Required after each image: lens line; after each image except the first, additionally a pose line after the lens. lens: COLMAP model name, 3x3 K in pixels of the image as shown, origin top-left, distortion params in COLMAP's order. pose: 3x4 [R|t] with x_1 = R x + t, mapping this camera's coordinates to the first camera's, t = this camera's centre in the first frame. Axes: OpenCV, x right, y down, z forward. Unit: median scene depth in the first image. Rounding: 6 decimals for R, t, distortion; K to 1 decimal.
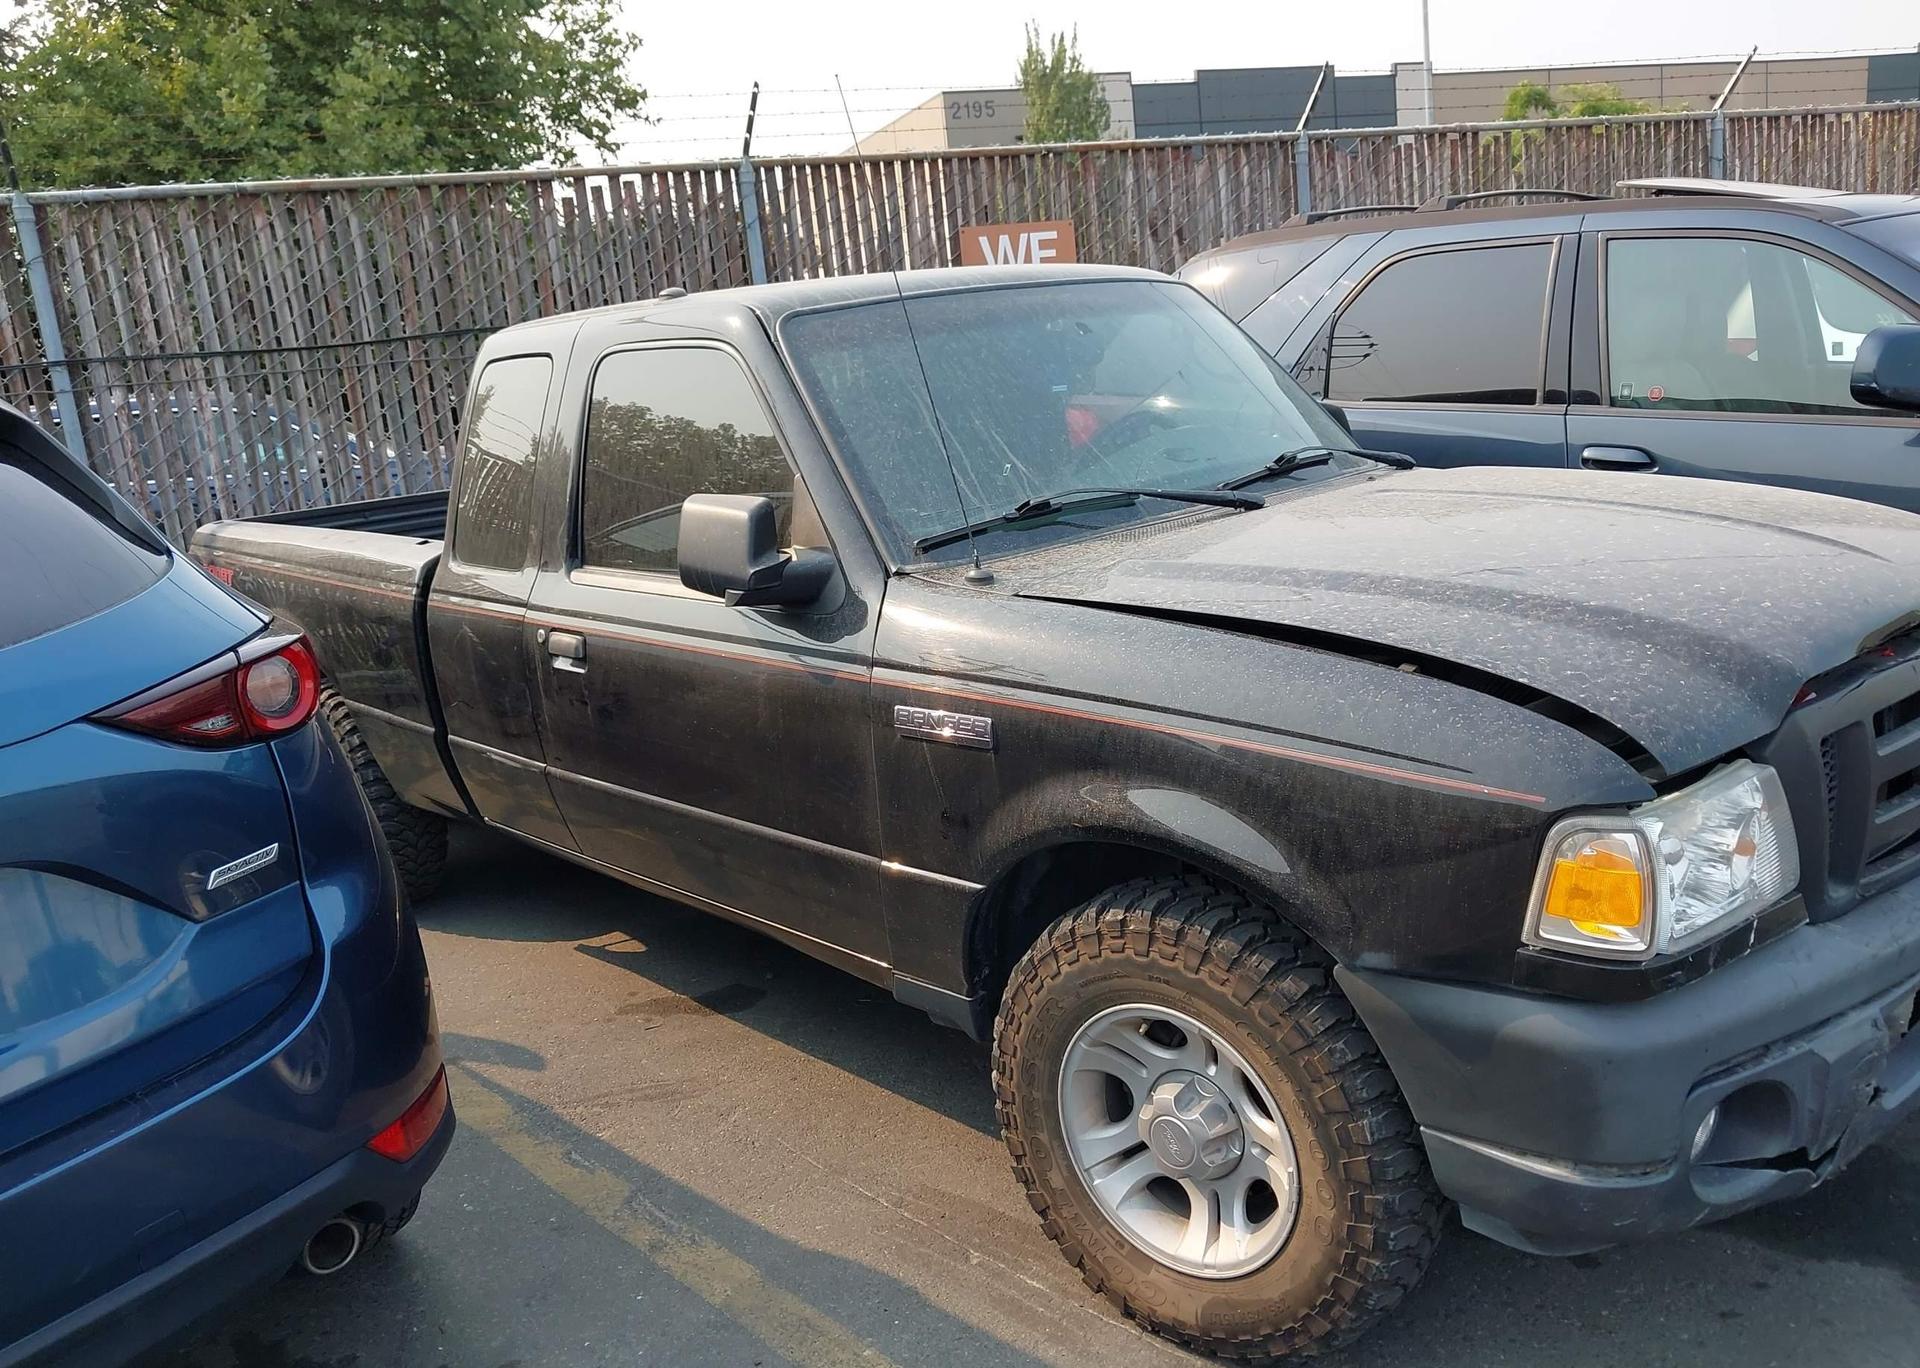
lens RADIAL K [[1567.4, 0, 960.0], [0, 1567.4, 684.0], [0, 0, 1]] dist [-0.003174, 0.004354]
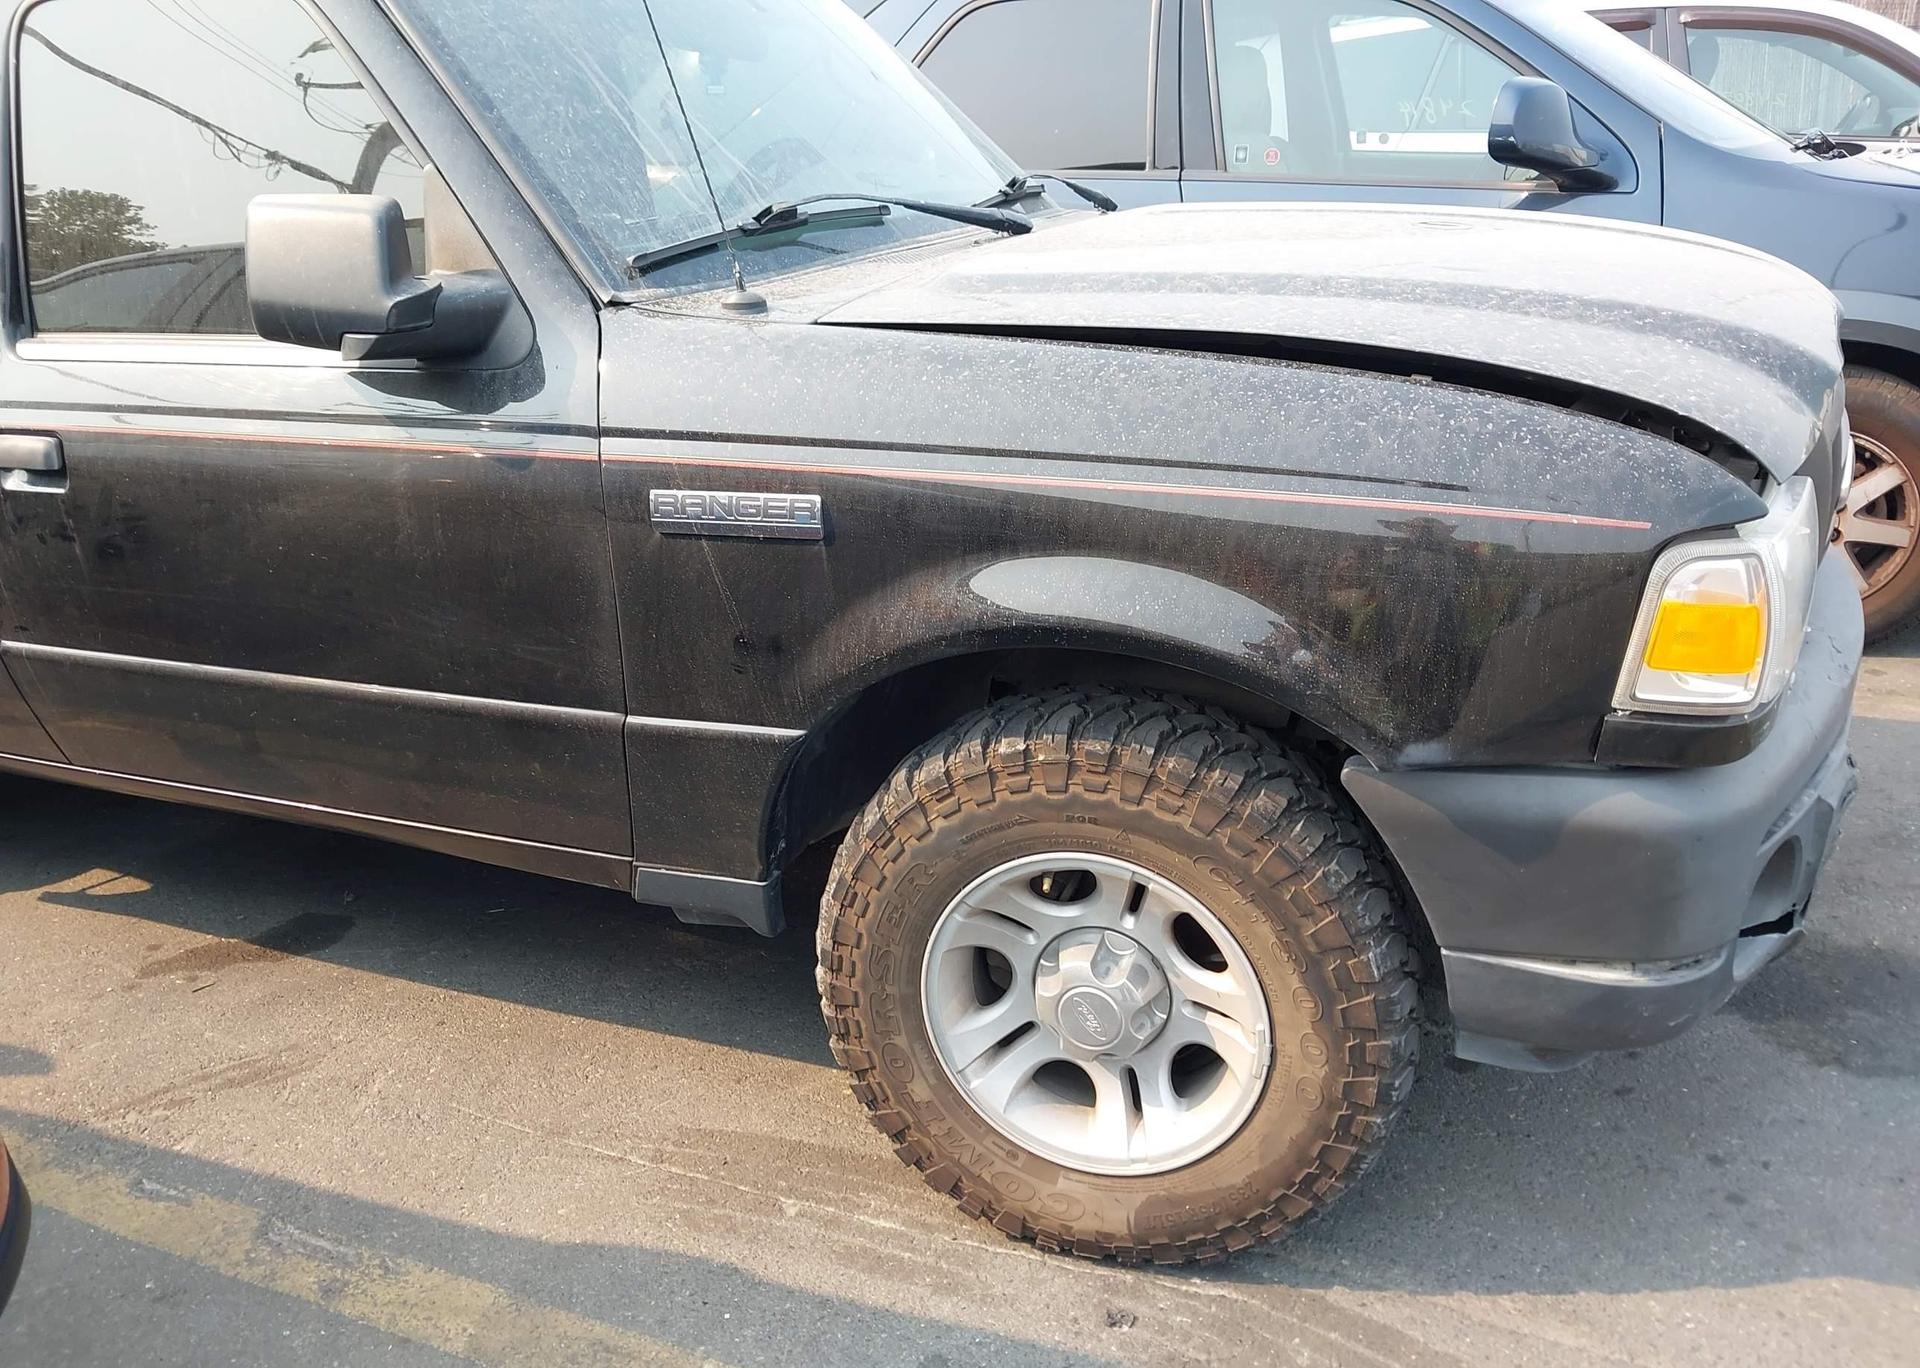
lens RADIAL K [[1584.1, 0, 1000.3], [0, 1584.1, 713.6], [0, 0, 1]] dist [-0.004309, -0.009339]
pose [[0.919111, -0.105072, 0.379731, -0.160159], [0.061752, 0.990290, 0.124547, 0.031527], [-0.389130, -0.091024, 0.916675, 0.252216]]
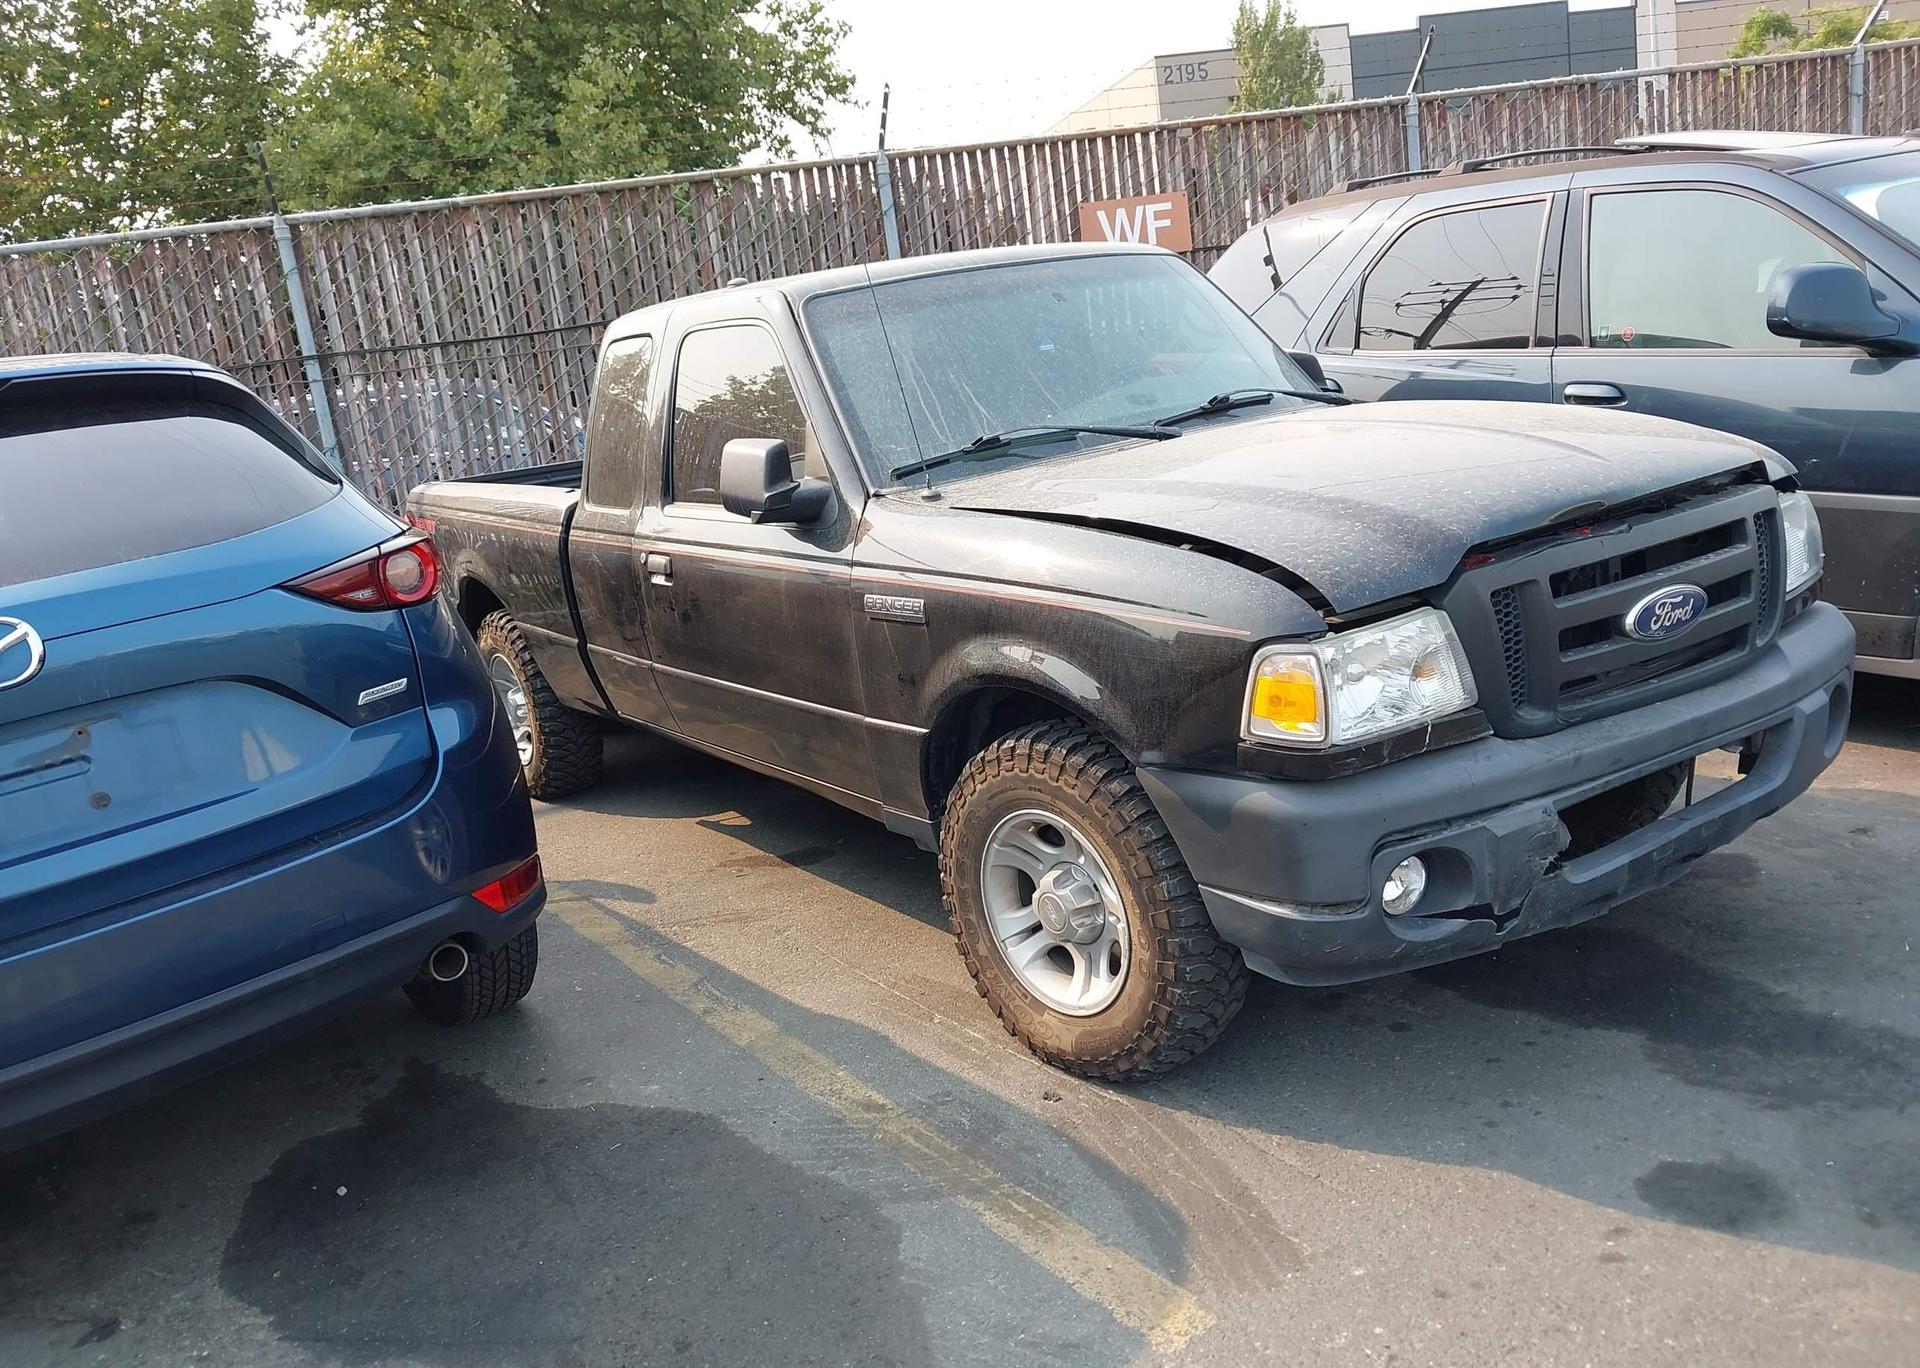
lens RADIAL K [[1567.4, 0, 960.0], [0, 1567.4, 684.0], [0, 0, 1]] dist [-0.003174, 0.004354]
pose [[0.988874, -0.004255, -0.148694, 0.213614], [0.007155, 0.999794, 0.018978, 0.059598], [0.148582, -0.019830, 0.988701, -0.269179]]
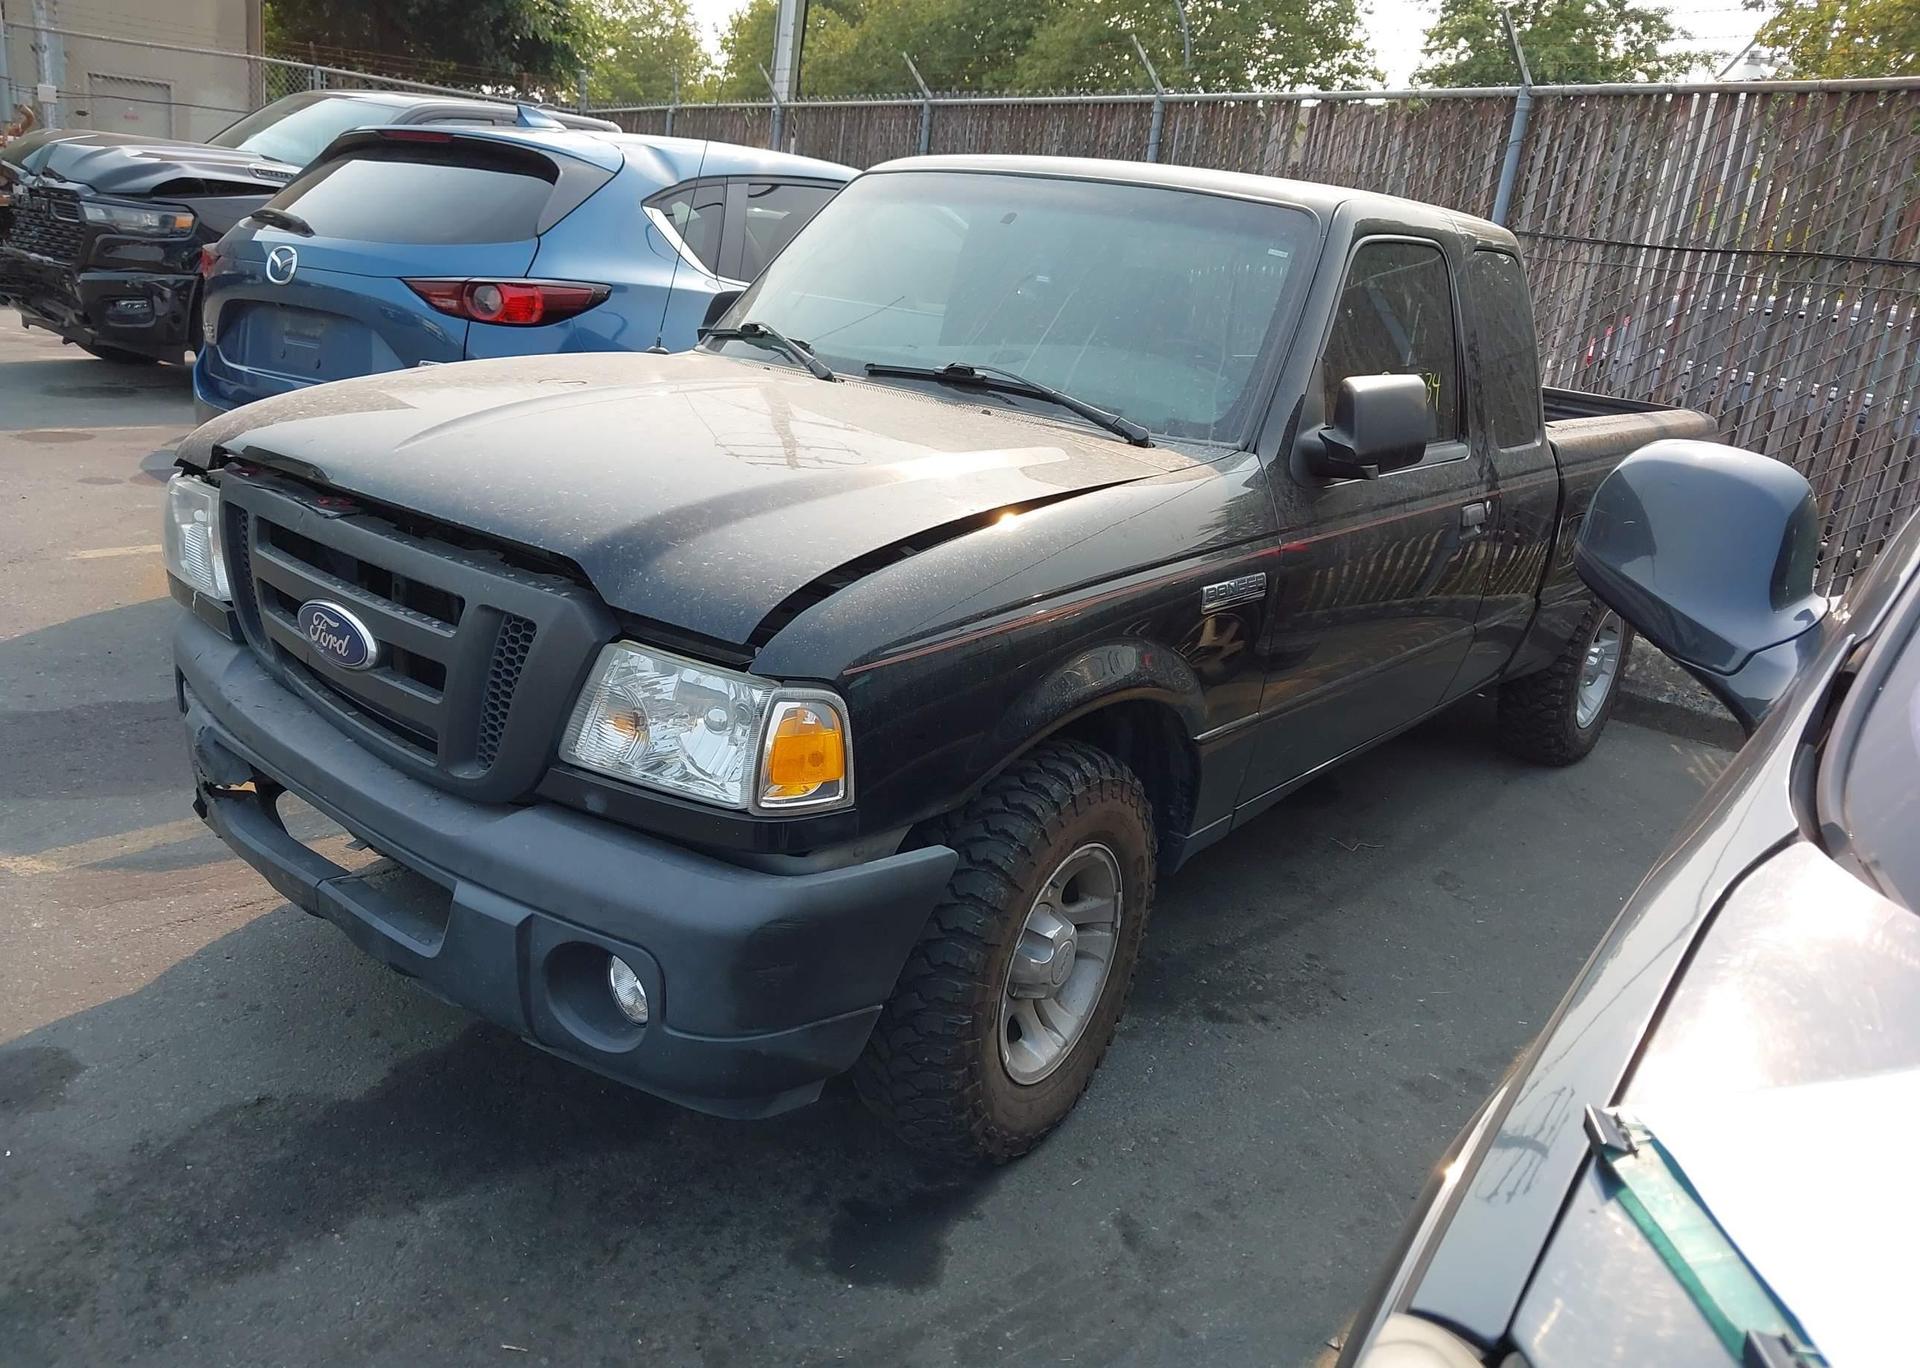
lens RADIAL K [[1543.9, 0, 932.2], [0, 1543.9, 681.6], [0, 0, 1]] dist [0.009911, -0.007102]
pose [[0.118977, 0.377407, -0.918373, 1.379631], [-0.326730, 0.888311, 0.322725, -0.330245], [0.937599, 0.261663, 0.228999, 0.979303]]
